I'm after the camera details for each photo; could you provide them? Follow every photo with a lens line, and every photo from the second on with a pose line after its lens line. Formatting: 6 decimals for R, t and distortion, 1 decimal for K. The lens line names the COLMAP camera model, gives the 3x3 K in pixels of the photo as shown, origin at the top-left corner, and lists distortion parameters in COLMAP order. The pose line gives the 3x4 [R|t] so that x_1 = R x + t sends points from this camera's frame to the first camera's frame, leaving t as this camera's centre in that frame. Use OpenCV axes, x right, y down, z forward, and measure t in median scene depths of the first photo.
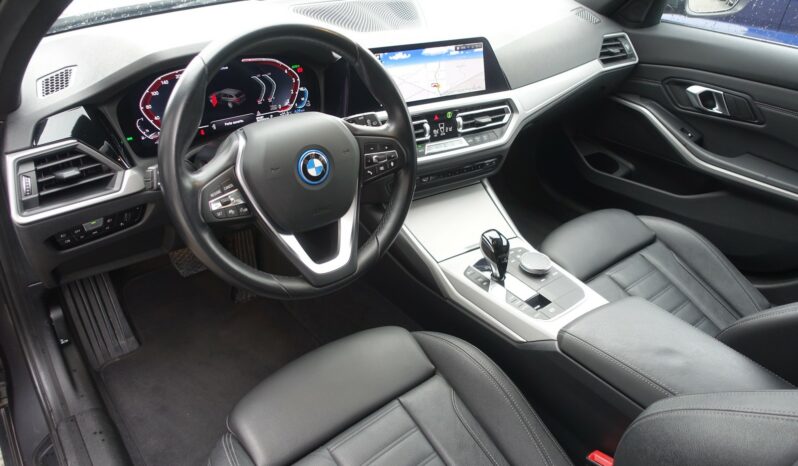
lens RADIAL K [[541.4, 0, 399.0], [0, 541.4, 233.0], [0, 0, 1]] dist [-0.007650, -0.000563]
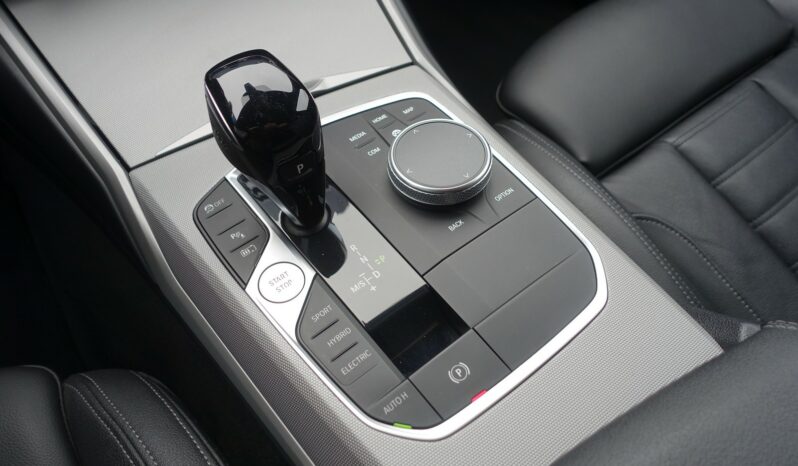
lens RADIAL K [[541.4, 0, 399.0], [0, 541.4, 233.0], [0, 0, 1]] dist [-0.007650, -0.000563]
pose [[0.997398, -0.029657, -0.065704, 0.243762], [0.050556, 0.937509, 0.344270, -0.010966], [0.051388, -0.346696, 0.936569, 0.692727]]
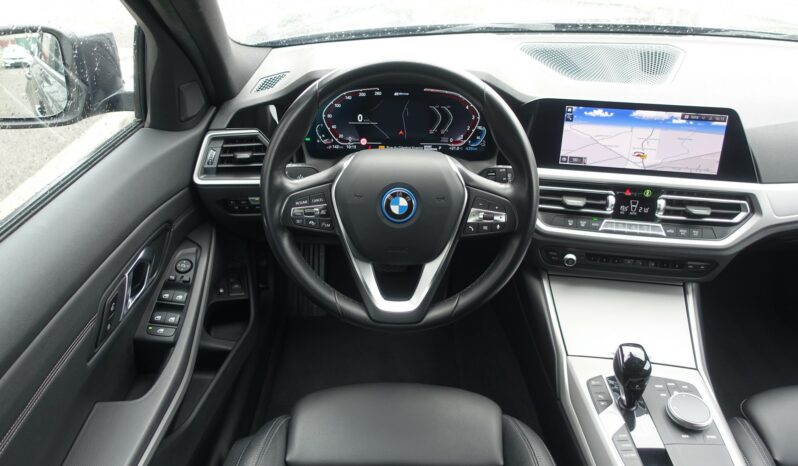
lens RADIAL K [[541.4, 0, 399.0], [0, 541.4, 233.0], [0, 0, 1]] dist [-0.007650, -0.000563]
pose [[0.773507, 0.301598, -0.557428, 0.277959], [-0.323222, 0.944265, 0.062383, -0.092033], [0.545174, 0.131919, 0.827878, 0.129796]]
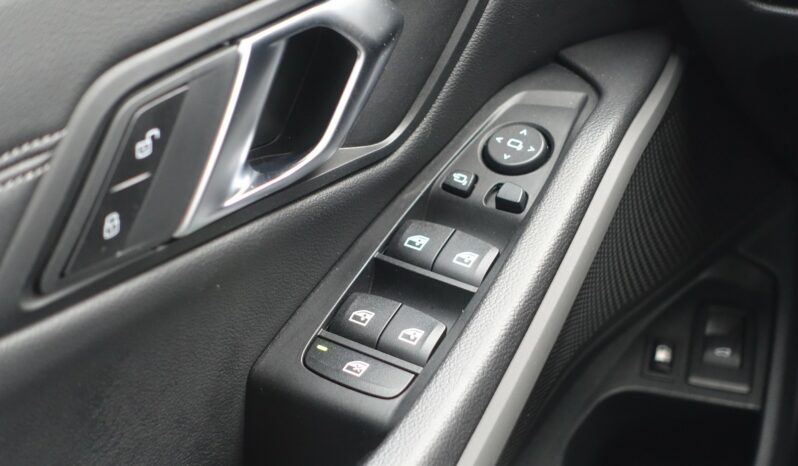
lens RADIAL K [[1625.8, 0, 399.0], [0, 1625.8, 233.0], [0, 0, 1]] dist [-0.048349, -0.152587]
pose [[0.304825, 0.345791, -0.887418, 0.100807], [-0.448417, 0.874133, 0.186585, 0.047092], [0.840241, 0.341057, 0.421516, 0.363476]]
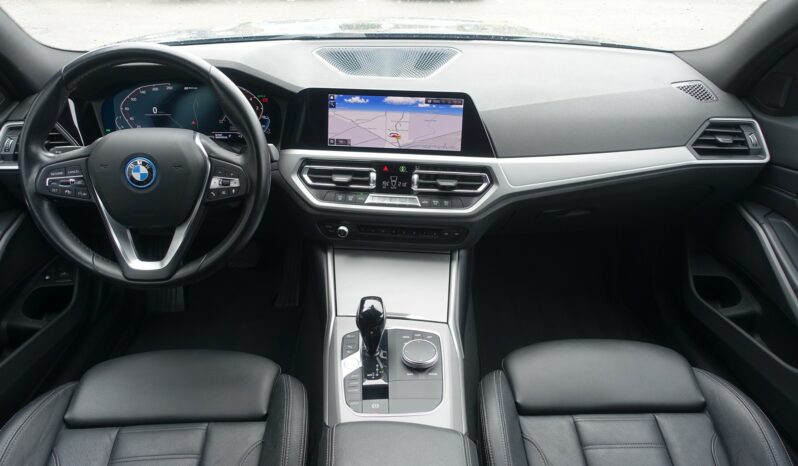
lens RADIAL K [[541.4, 0, 399.0], [0, 541.4, 233.0], [0, 0, 1]] dist [-0.007650, -0.000563]
pose [[0.806128, 0.246364, -0.538018, 0.618228], [-0.299660, 0.953969, -0.012158, -0.101819], [0.510257, 0.171024, 0.842846, 0.238857]]
